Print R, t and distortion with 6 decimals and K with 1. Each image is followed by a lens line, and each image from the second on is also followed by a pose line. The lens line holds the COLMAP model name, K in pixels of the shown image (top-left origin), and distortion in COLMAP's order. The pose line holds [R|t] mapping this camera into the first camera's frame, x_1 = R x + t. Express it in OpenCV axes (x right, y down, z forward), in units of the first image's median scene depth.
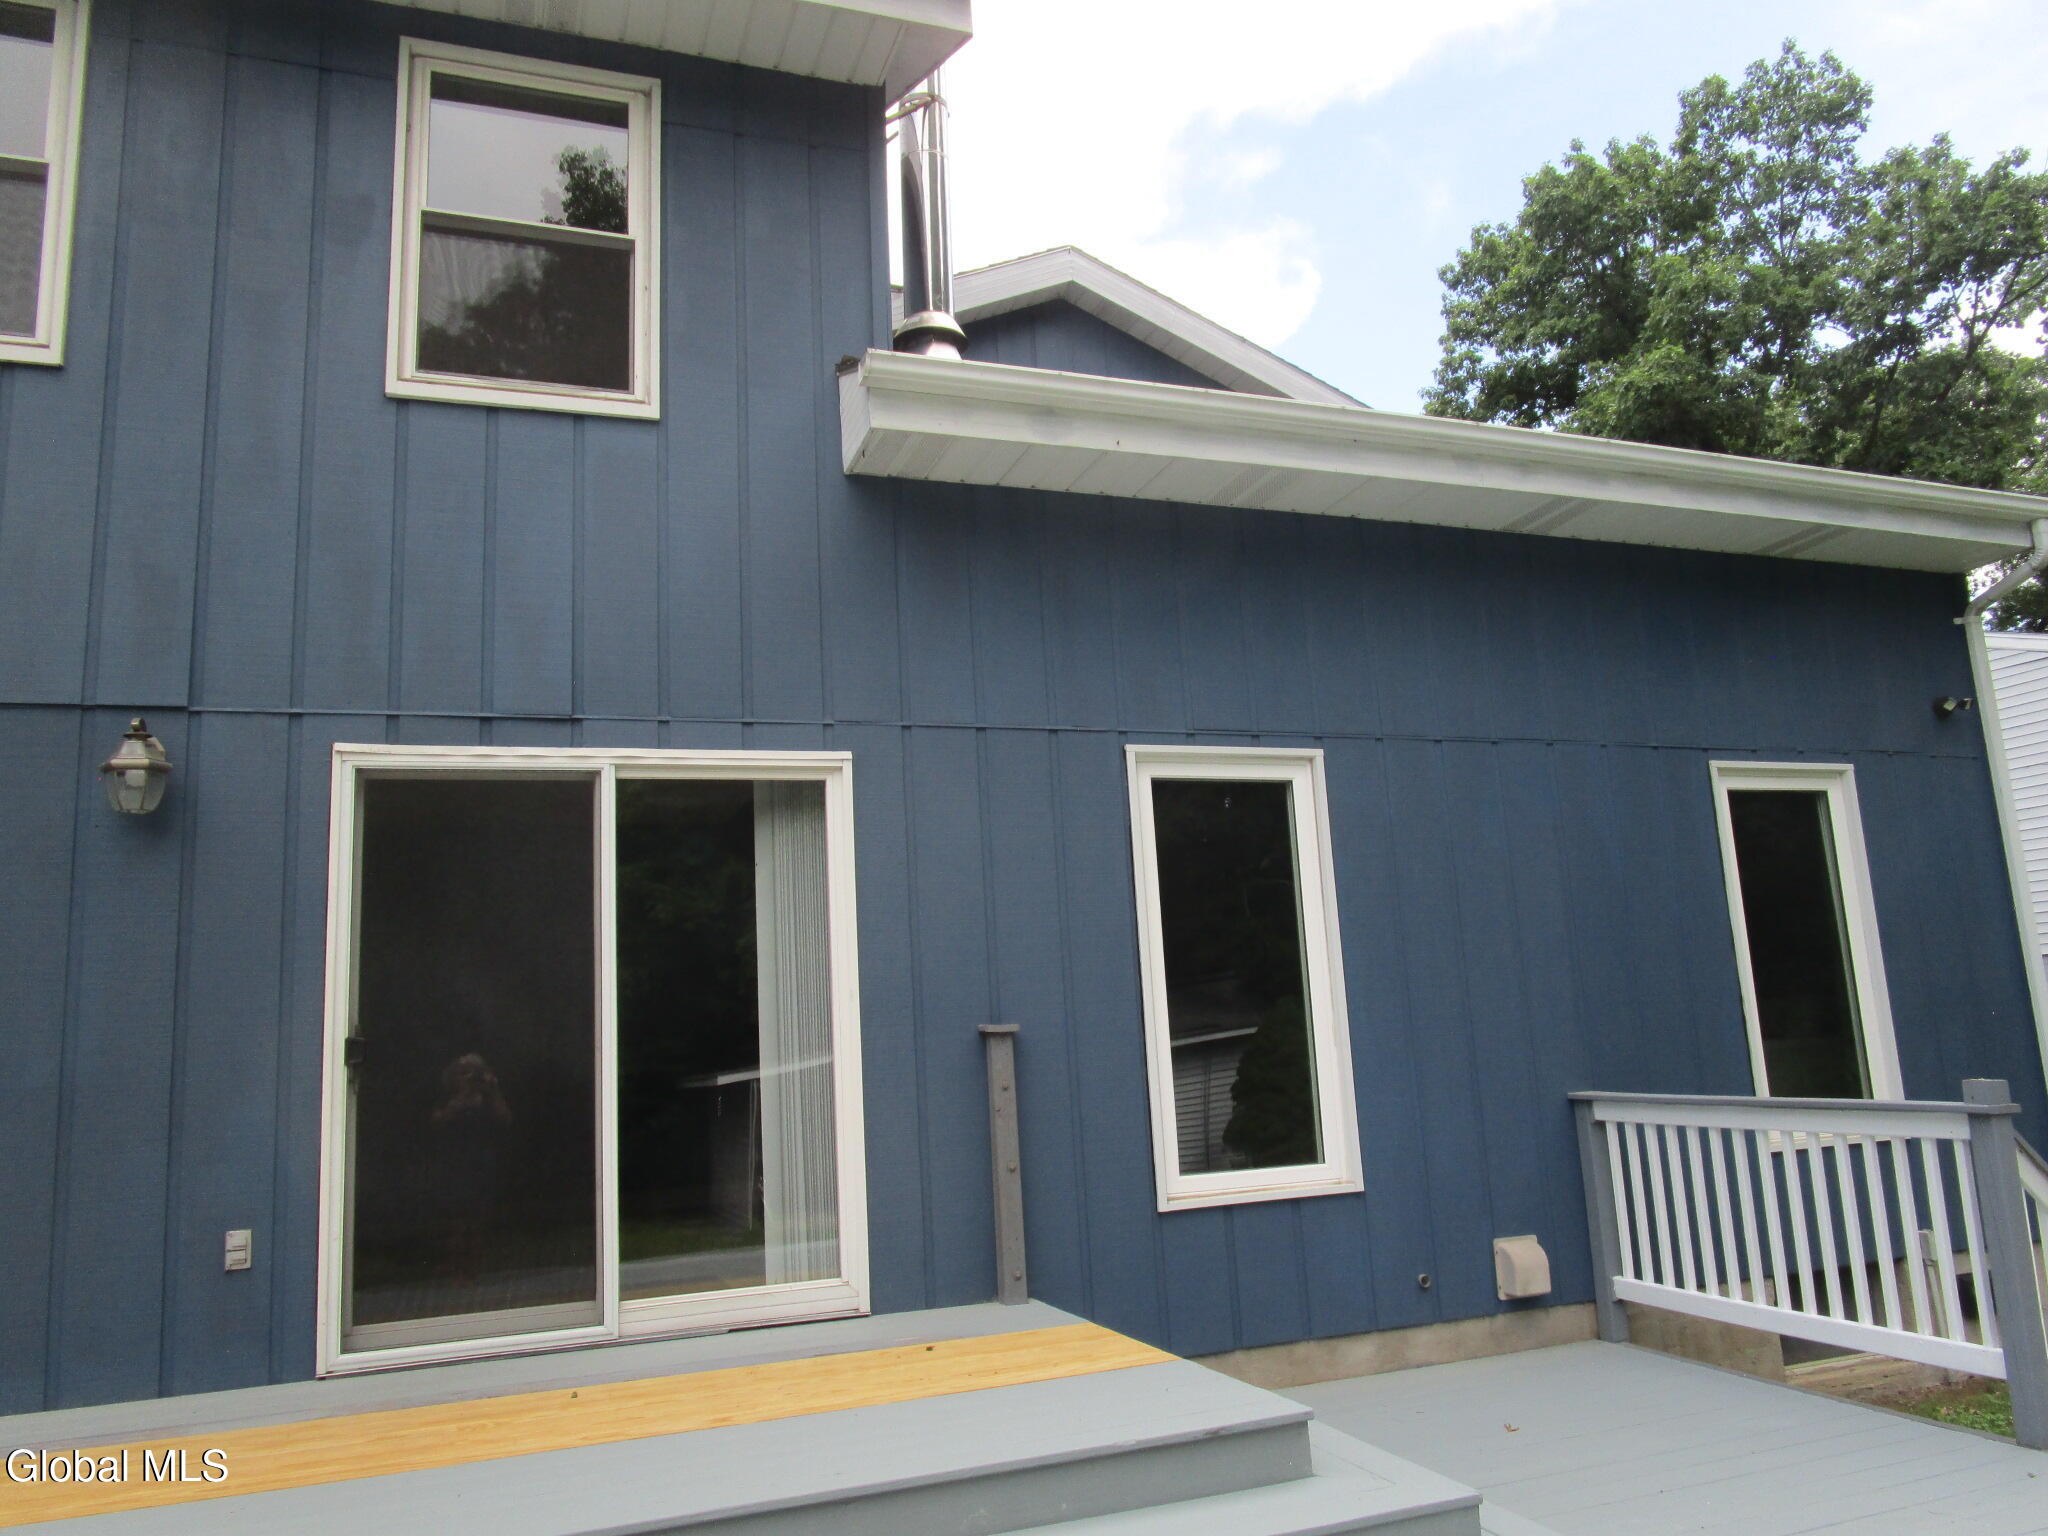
lens RADIAL K [[1470.8, 0, 968.8], [0, 1470.8, 792.9], [0, 0, 1]] dist [-0.026516, 0.008608]
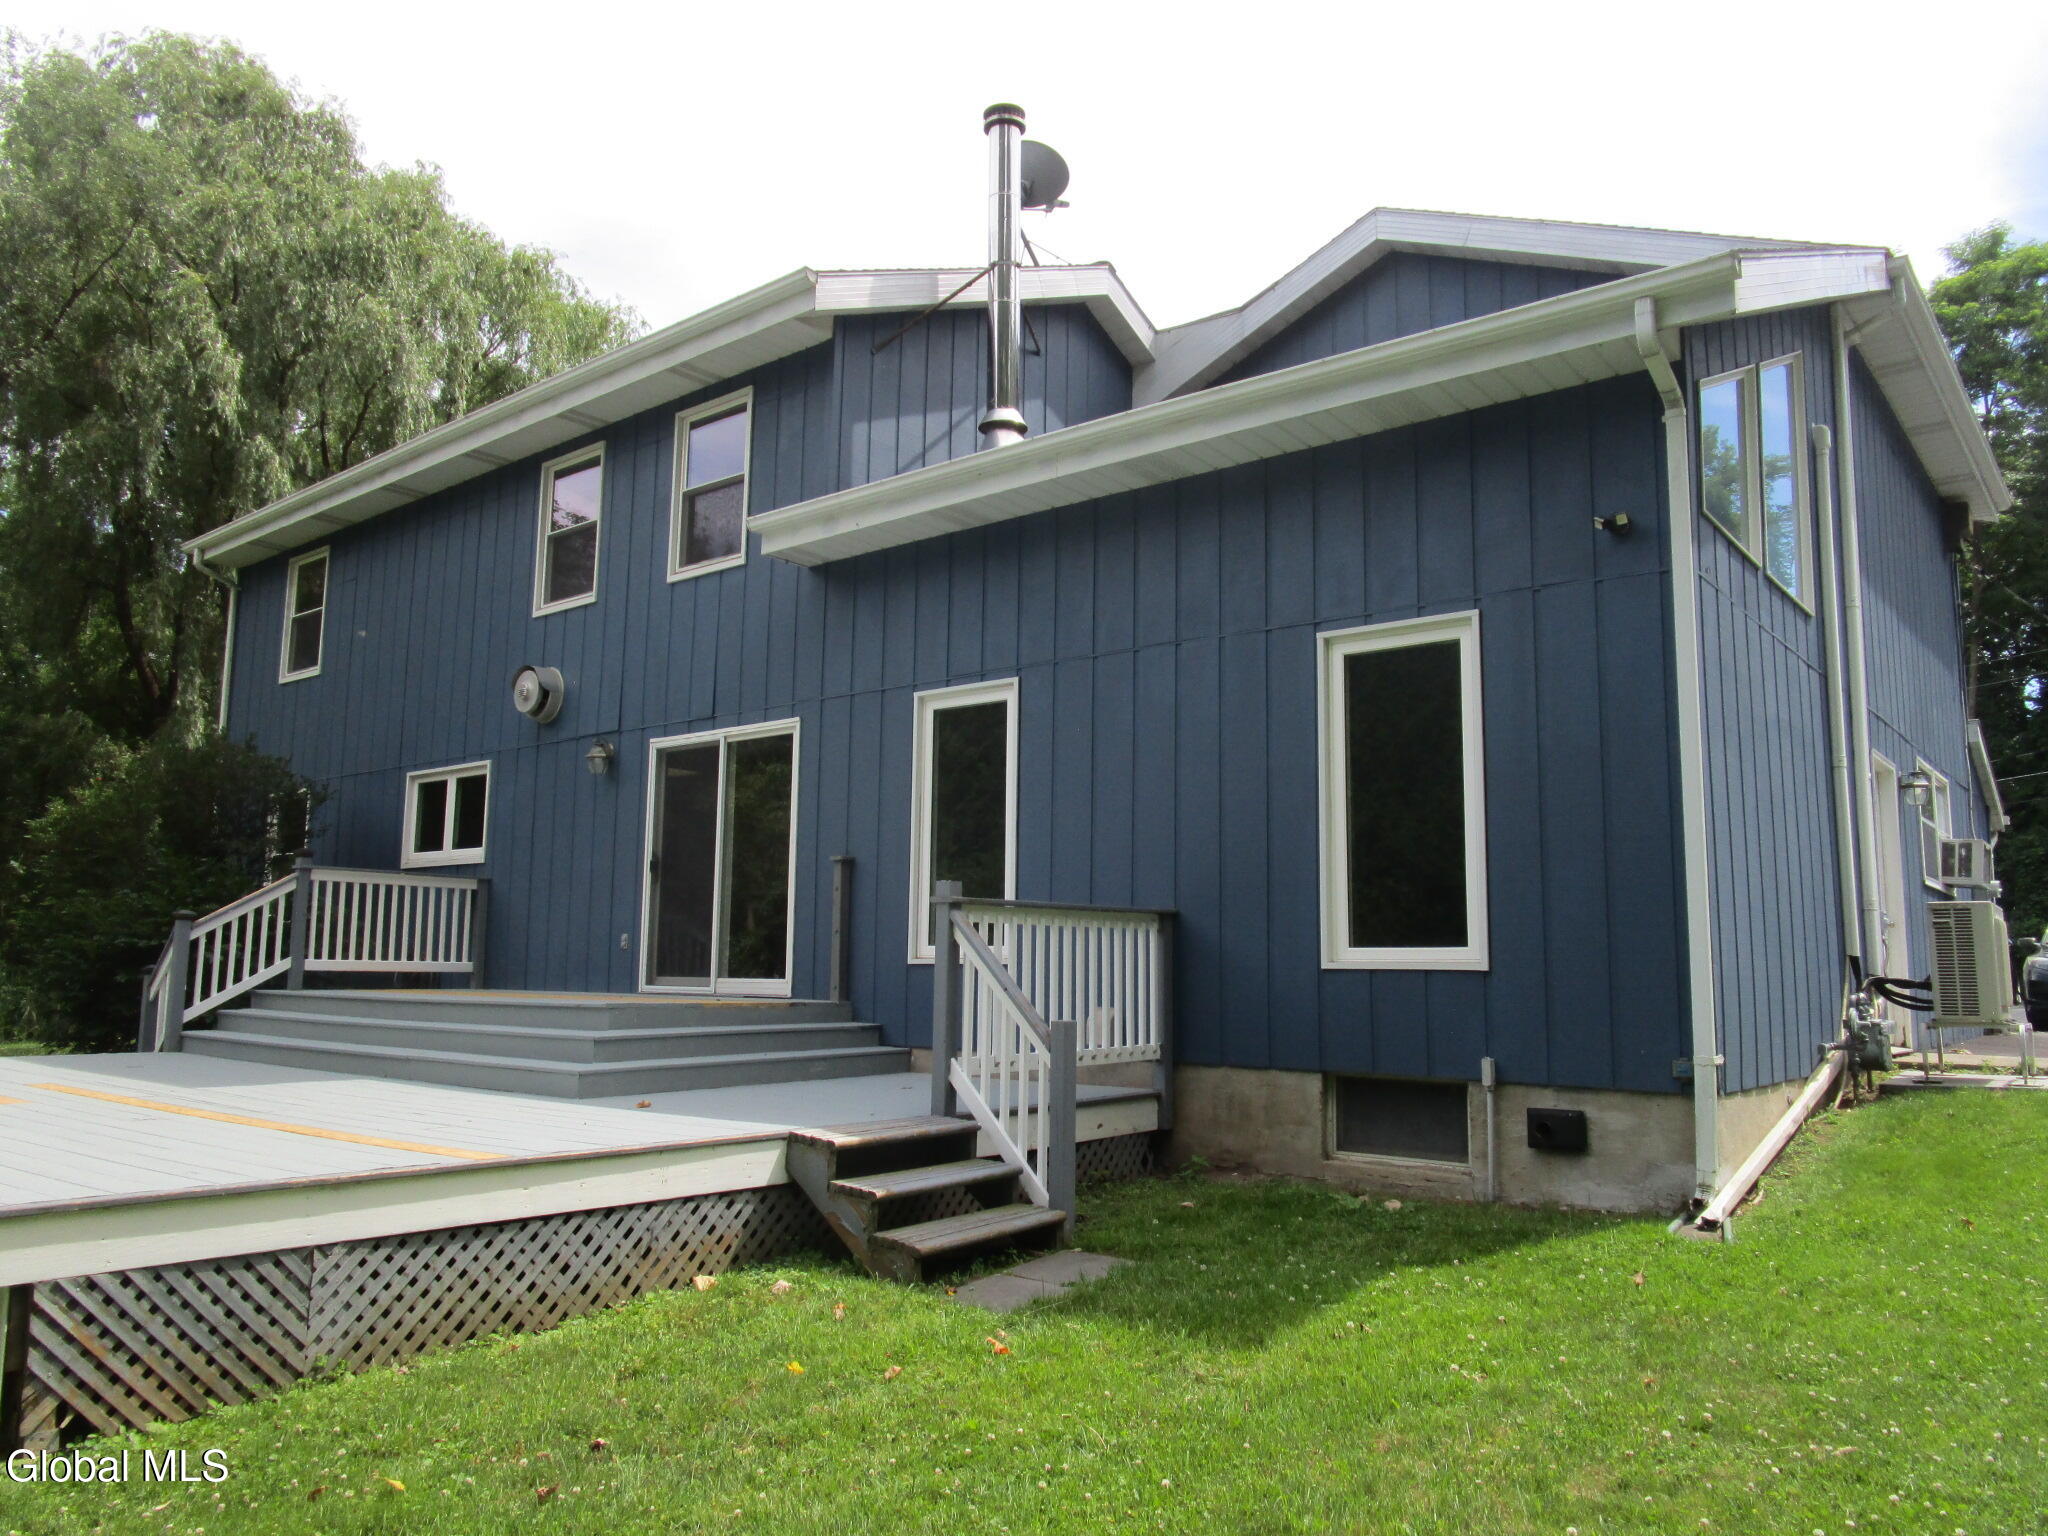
lens RADIAL K [[1470.8, 0, 1029.1], [0, 1470.8, 756.4], [0, 0, 1]] dist [-0.026516, 0.008608]
pose [[0.510639, -0.058049, -0.857833, 1.778475], [0.119013, 0.992886, 0.003656, 0.054093], [0.851518, -0.103960, 0.513915, 0.262131]]
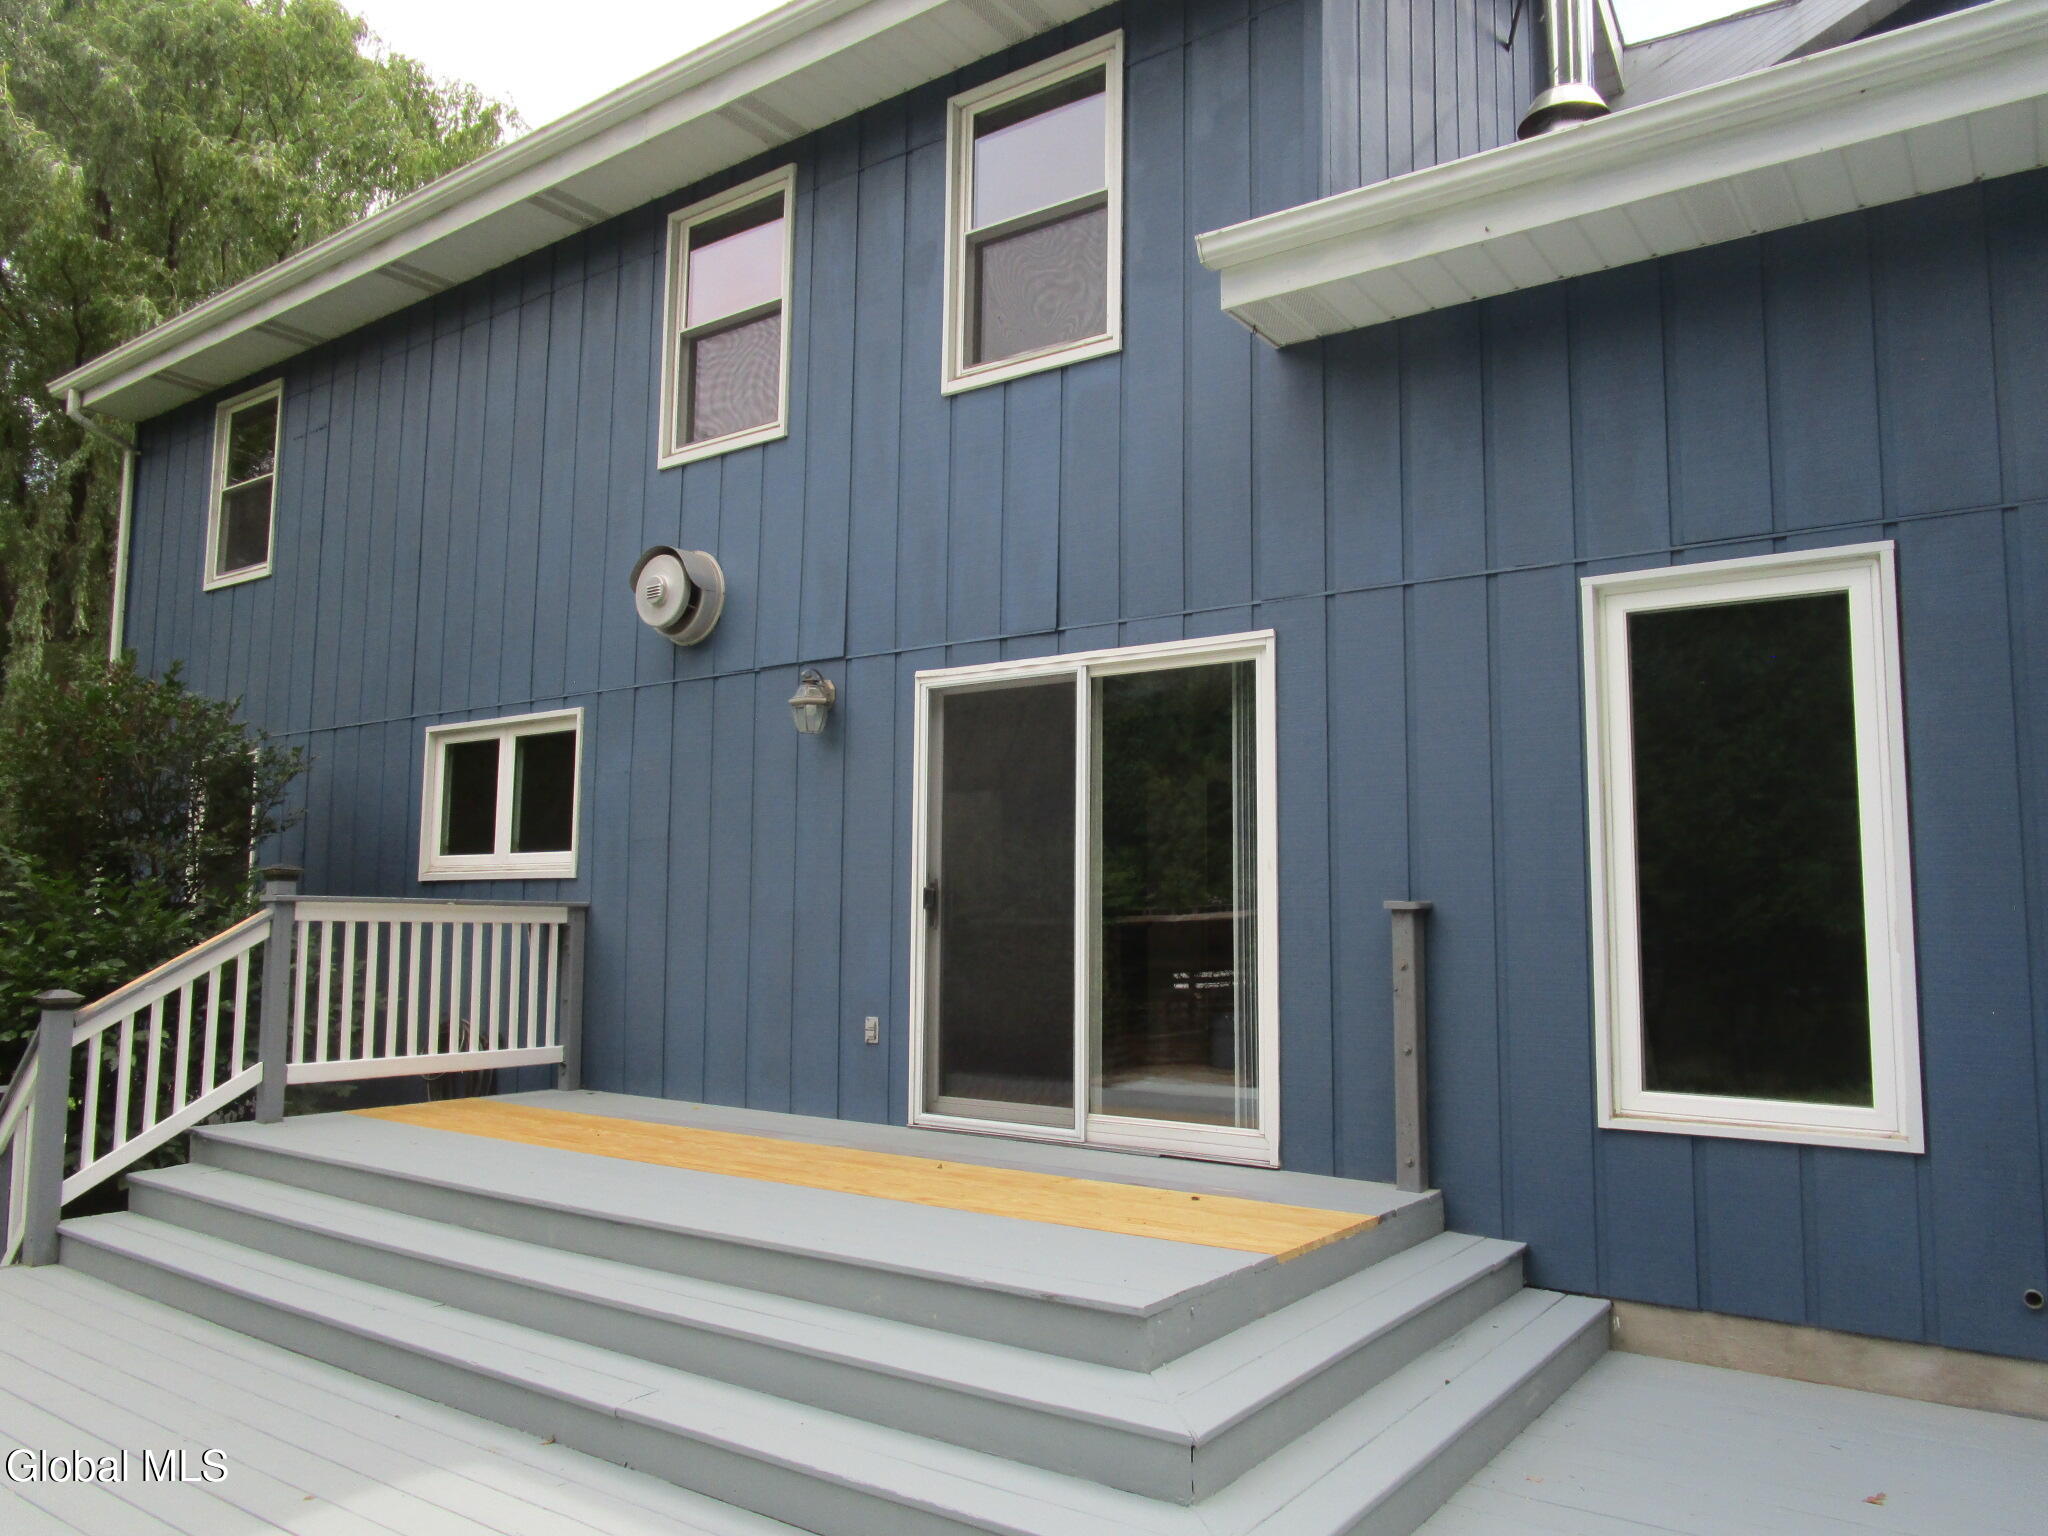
lens RADIAL K [[1470.8, 0, 1024.1], [0, 1470.8, 770.1], [0, 0, 1]] dist [-0.026516, 0.008608]
pose [[0.562168, -0.021547, -0.826742, 0.679528], [0.108064, 0.993004, 0.047601, 0.002179], [0.819932, -0.116101, 0.560563, 0.282617]]
